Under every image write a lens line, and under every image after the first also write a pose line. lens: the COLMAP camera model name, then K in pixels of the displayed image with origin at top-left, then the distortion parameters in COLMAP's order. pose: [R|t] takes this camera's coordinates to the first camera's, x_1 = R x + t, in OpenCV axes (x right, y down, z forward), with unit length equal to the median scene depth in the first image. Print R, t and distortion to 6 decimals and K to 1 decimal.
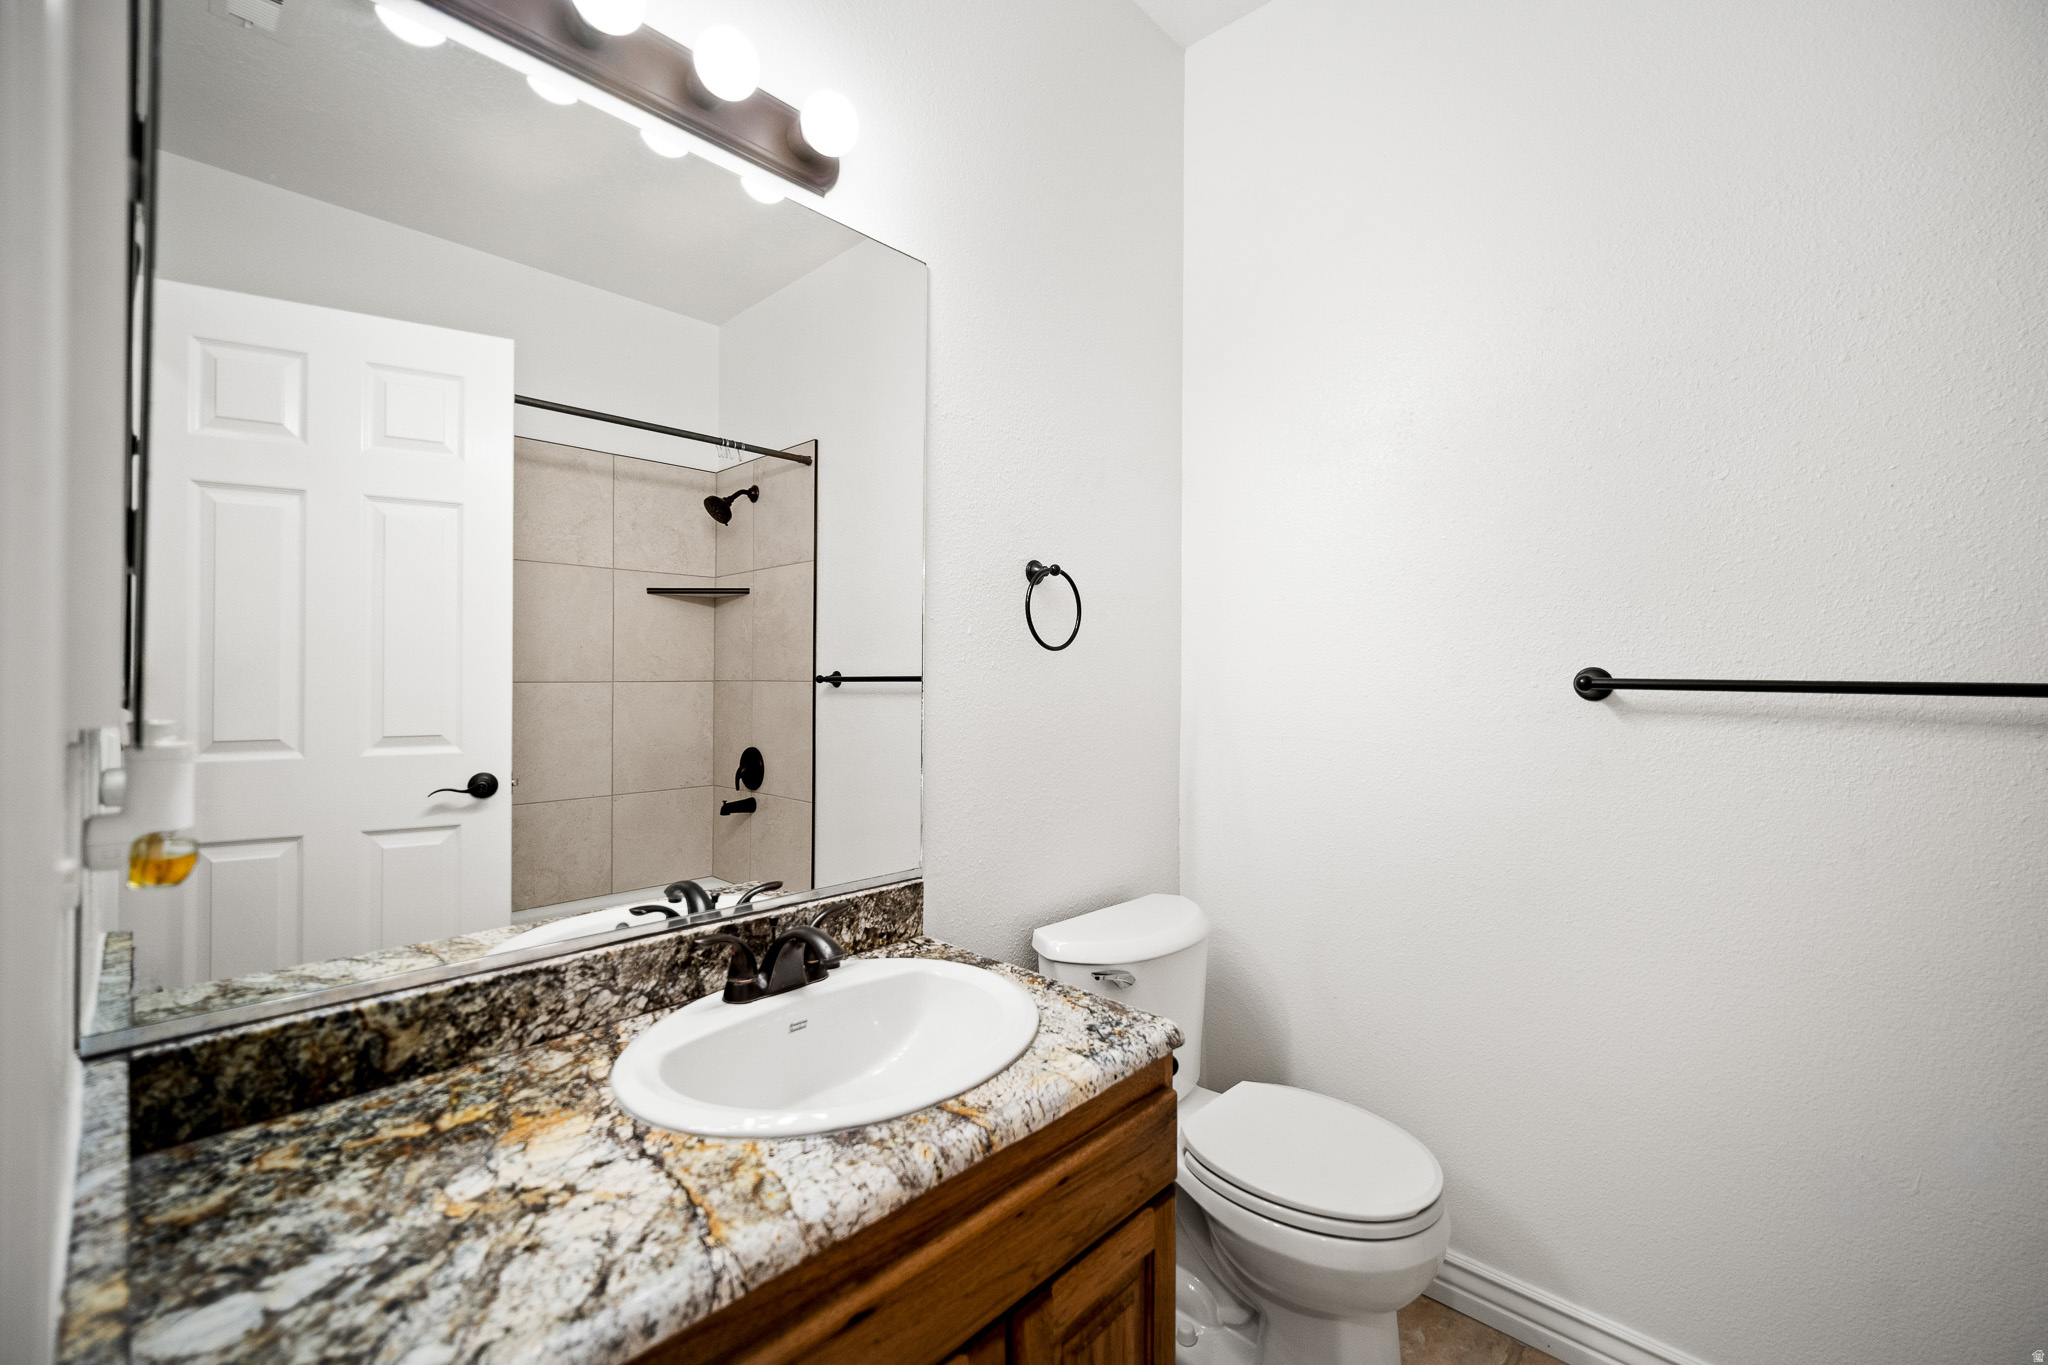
lens RADIAL K [[842.1, 0, 1027.5], [0, 842.1, 689.6], [0, 0, 1]] dist [-0.003478, 0.000496]
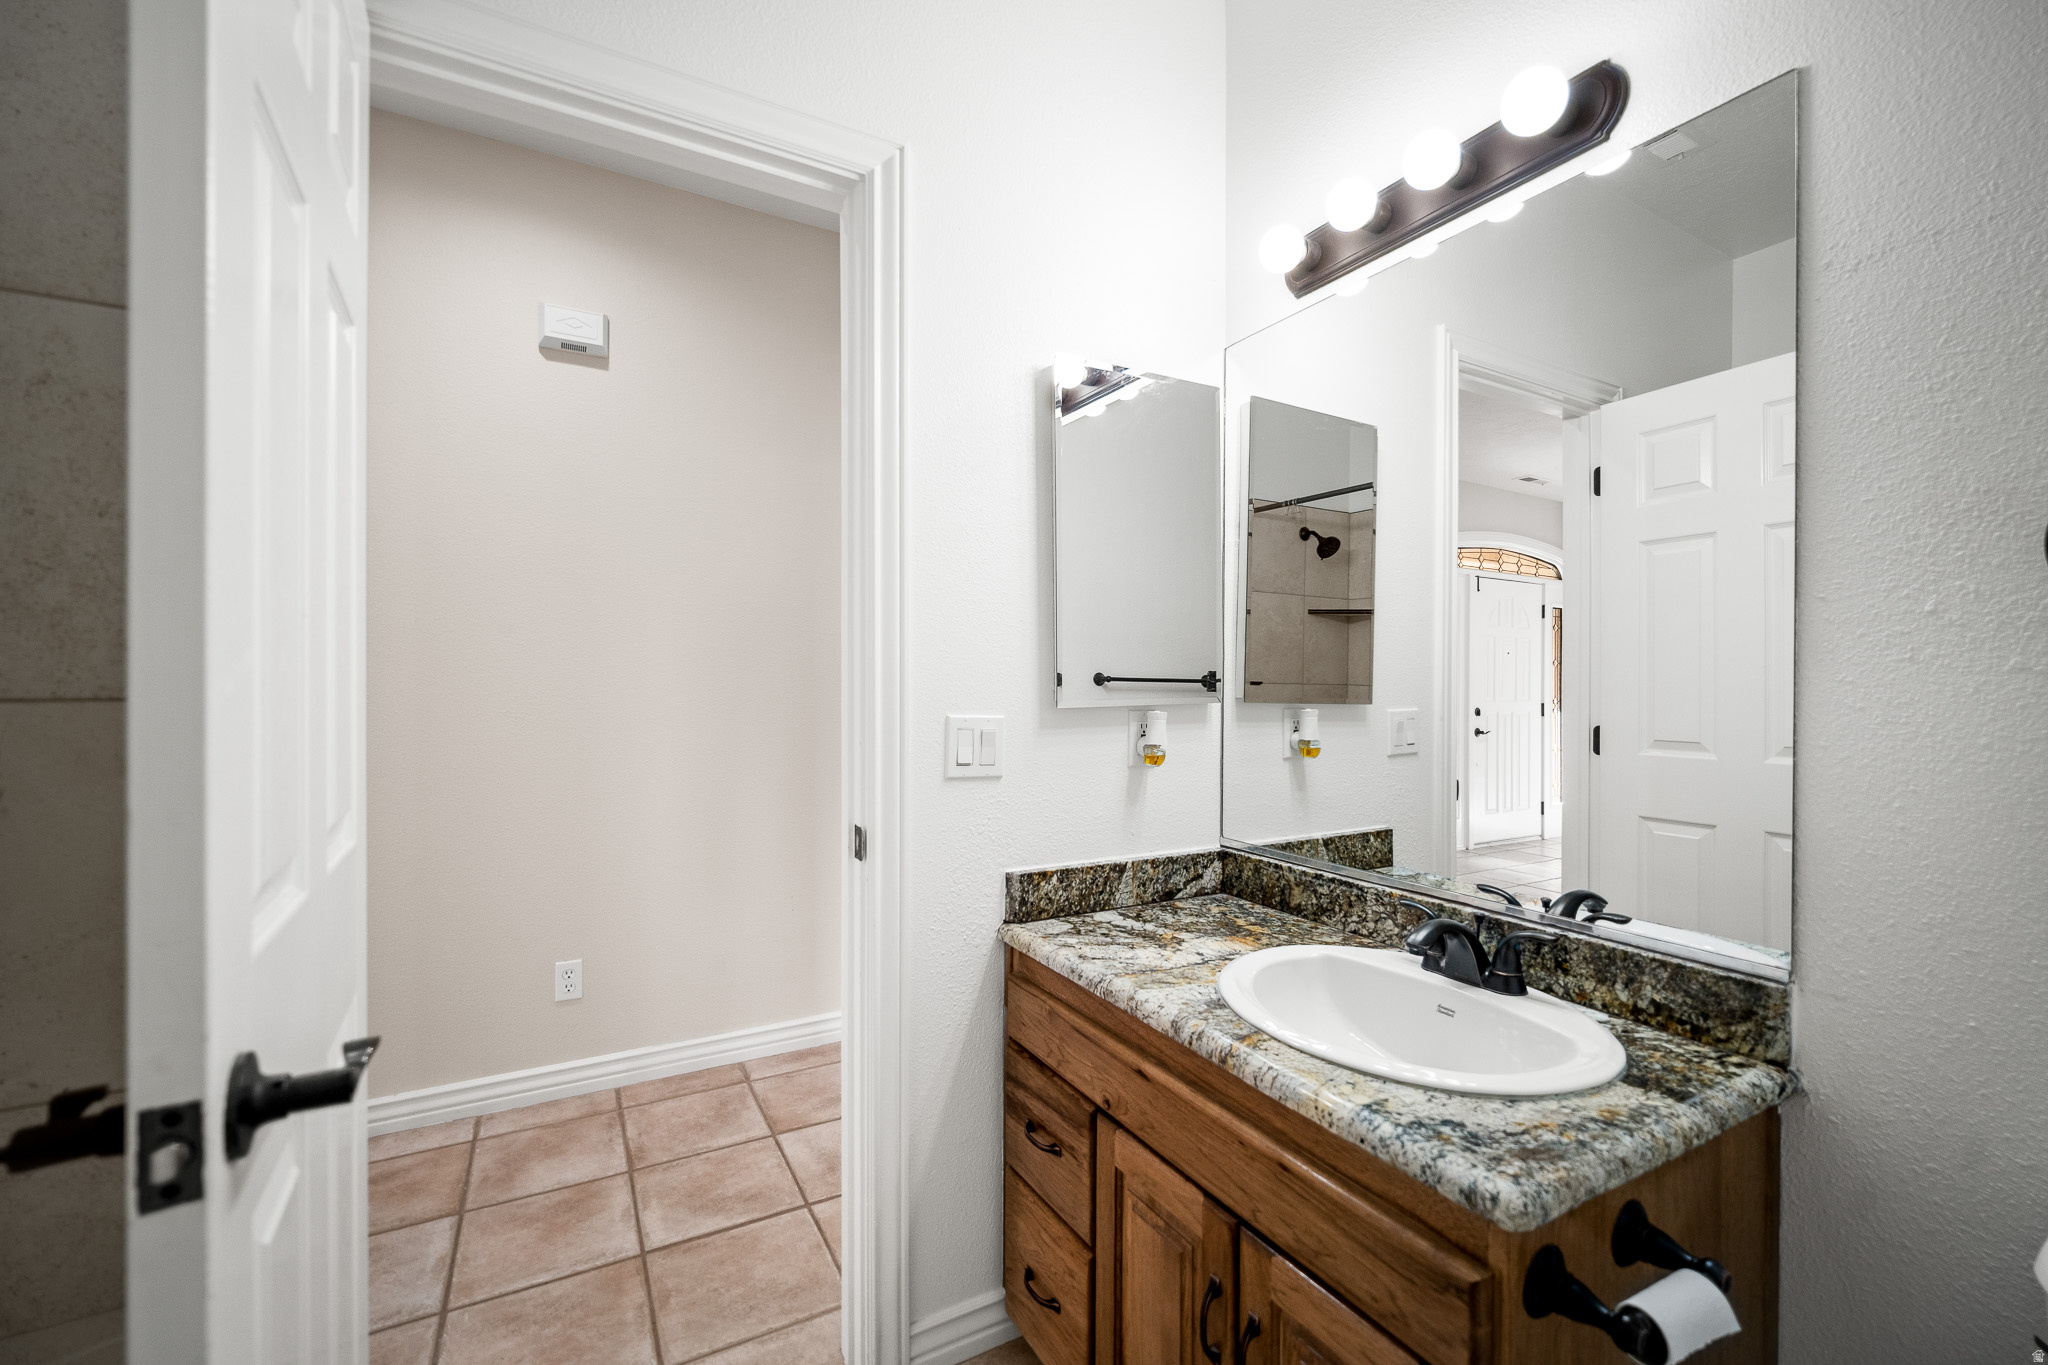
lens RADIAL K [[842.1, 0, 1026.8], [0, 842.1, 678.4], [0, 0, 1]] dist [-0.003478, 0.000496]
pose [[-0.303727, -0.011924, -0.952685, 1.198309], [-0.016434, 0.999838, -0.007275, -0.013601], [0.952617, 0.013447, -0.303874, 1.049772]]
